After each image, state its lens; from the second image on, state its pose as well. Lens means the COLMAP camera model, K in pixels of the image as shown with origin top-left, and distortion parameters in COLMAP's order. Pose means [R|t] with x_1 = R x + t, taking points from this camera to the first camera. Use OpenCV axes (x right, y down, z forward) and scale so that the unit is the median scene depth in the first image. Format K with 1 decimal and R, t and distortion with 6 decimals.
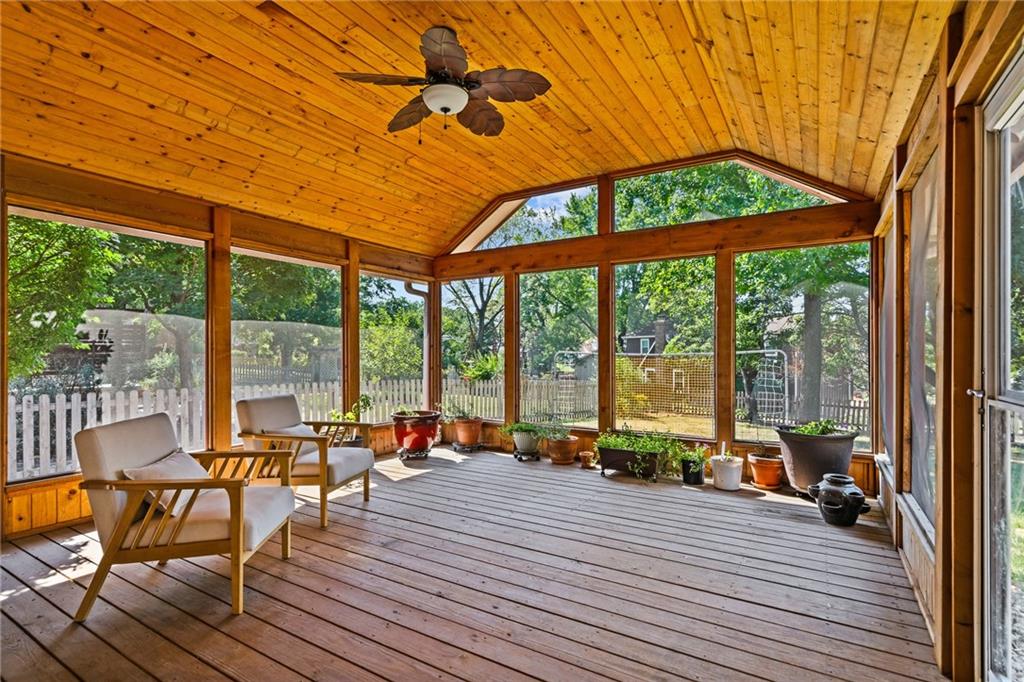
lens RADIAL K [[501.6, 0, 508.2], [0, 501.6, 351.5], [0, 0, 1]] dist [-0.001560, -0.000040]
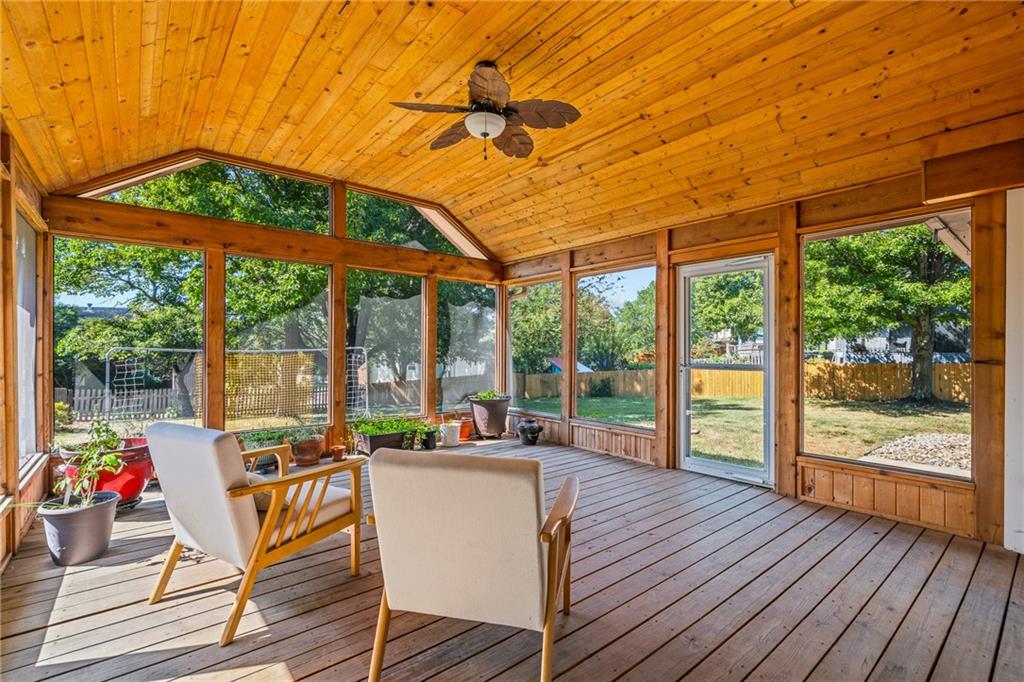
lens RADIAL K [[466.3, 0, 510.4], [0, 466.3, 344.1], [0, 0, 1]] dist [-0.004472, 0.002585]
pose [[0.312306, 0.009793, 0.949931, -0.735186], [-0.004055, 0.999951, -0.008976, -0.001639], [-0.949973, -0.001049, 0.312330, 0.415053]]
